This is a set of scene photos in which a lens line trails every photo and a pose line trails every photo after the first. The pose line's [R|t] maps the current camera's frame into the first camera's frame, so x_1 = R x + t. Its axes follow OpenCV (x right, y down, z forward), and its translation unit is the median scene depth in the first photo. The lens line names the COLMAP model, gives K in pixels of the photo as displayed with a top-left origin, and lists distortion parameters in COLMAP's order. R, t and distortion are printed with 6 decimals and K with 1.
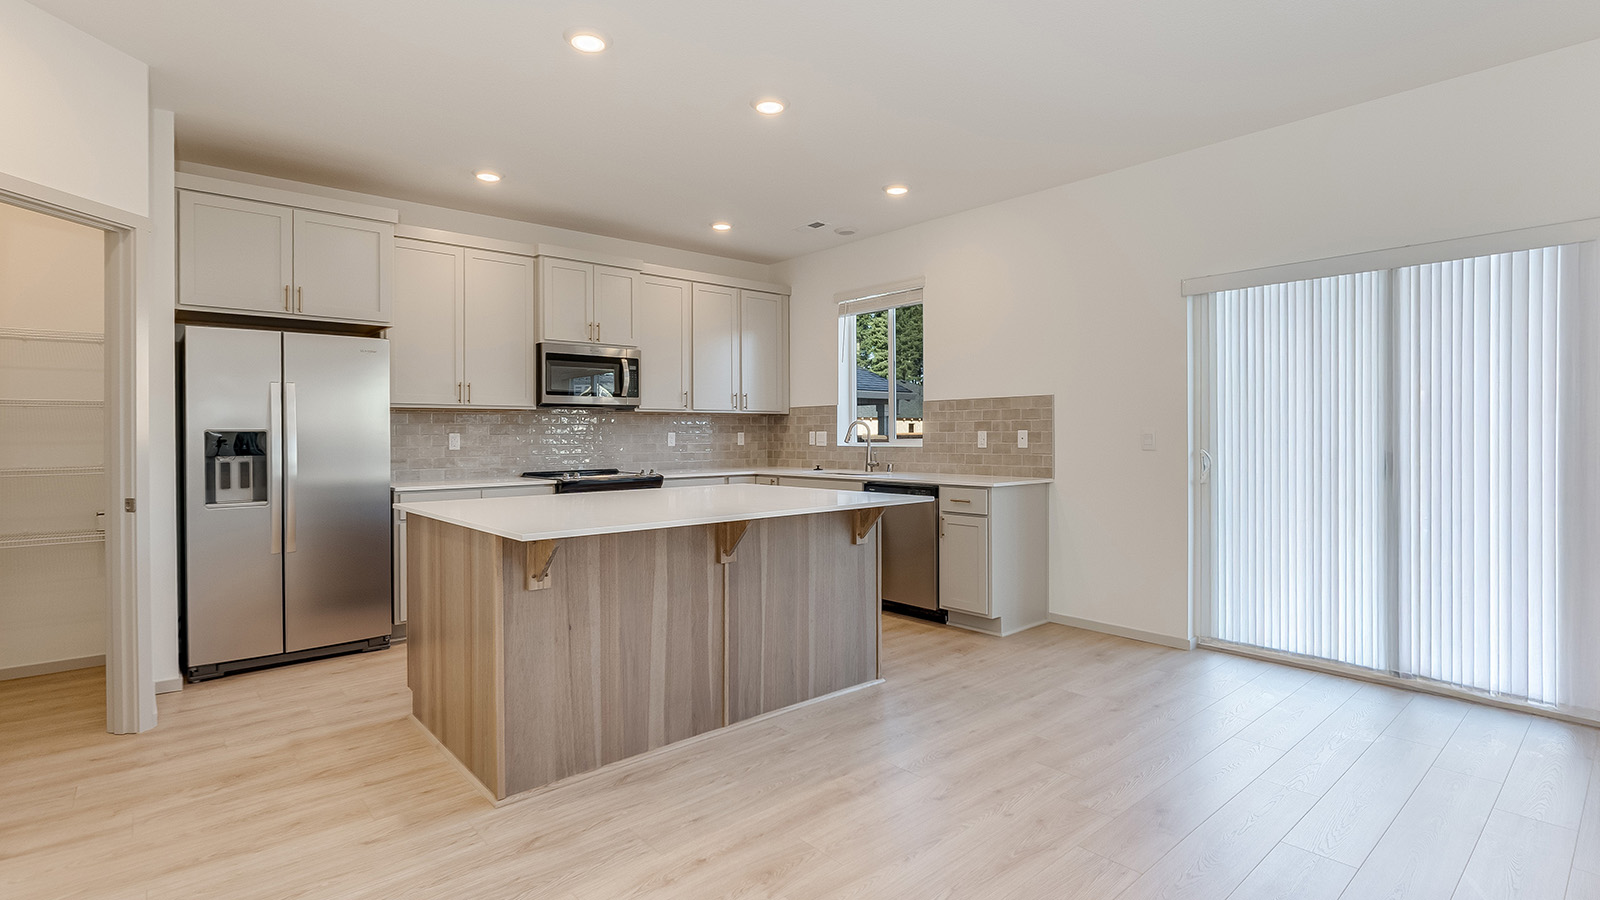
lens RADIAL K [[763.1, 0, 802.0], [0, 763.1, 436.0], [0, 0, 1]] dist [0.003205, 0.000417]
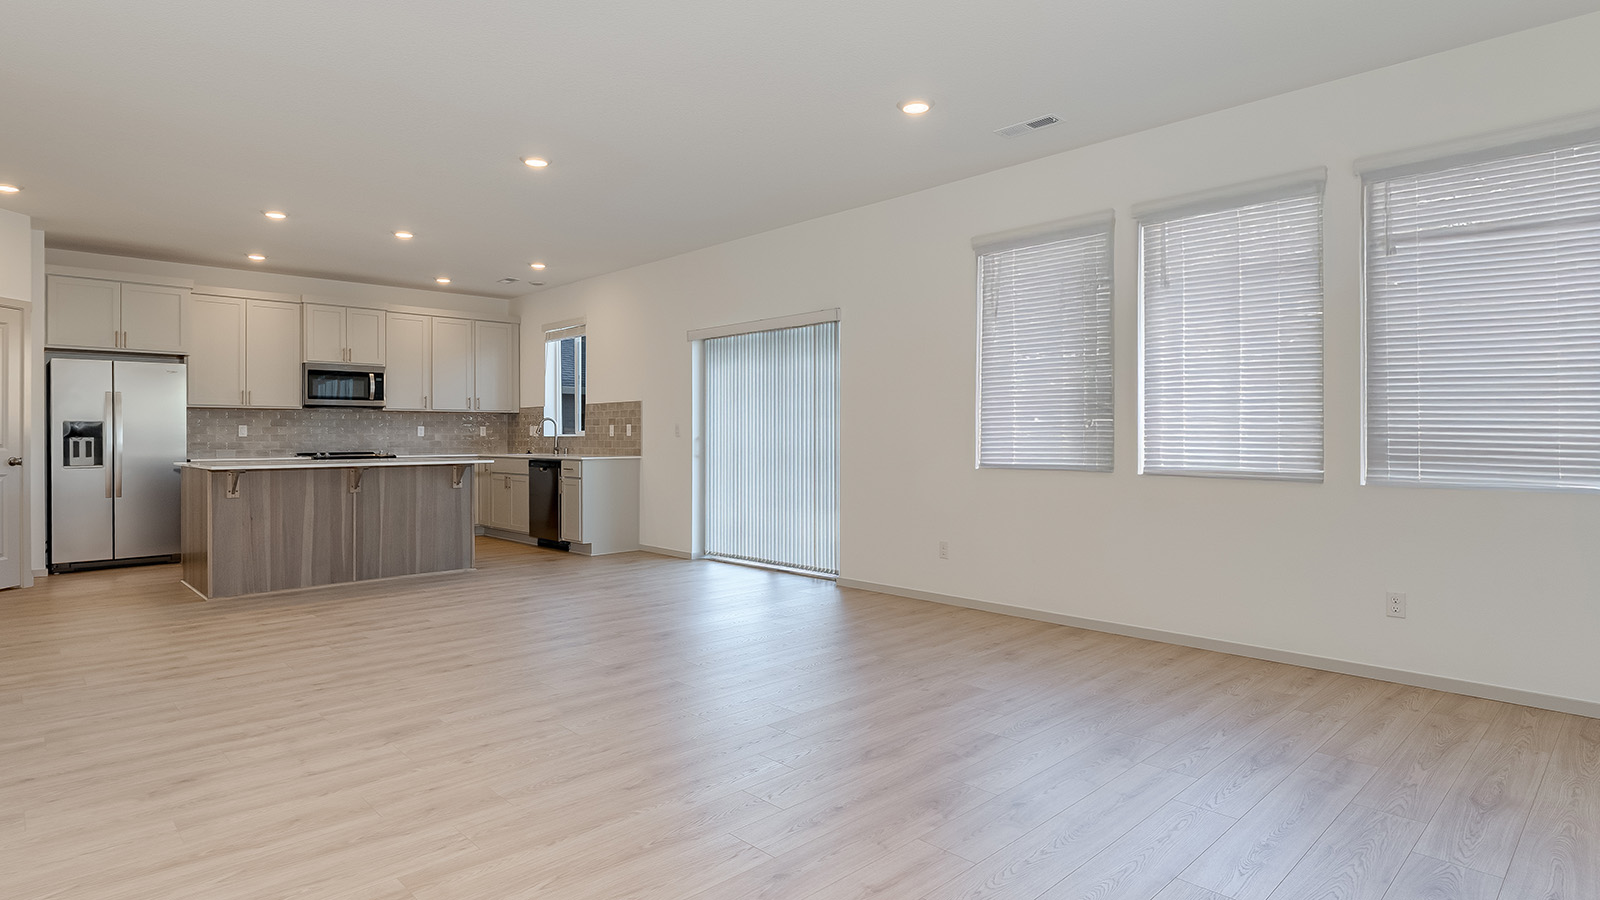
lens RADIAL K [[849.4, 0, 799.3], [0, 849.4, 436.8], [0, 0, 1]] dist [-0.001316, -0.000473]
pose [[0.998744, 0.002801, 0.050034, 0.560000], [-0.002702, 0.999994, -0.002046, 0.020273], [-0.050040, 0.001909, 0.998745, -0.711524]]
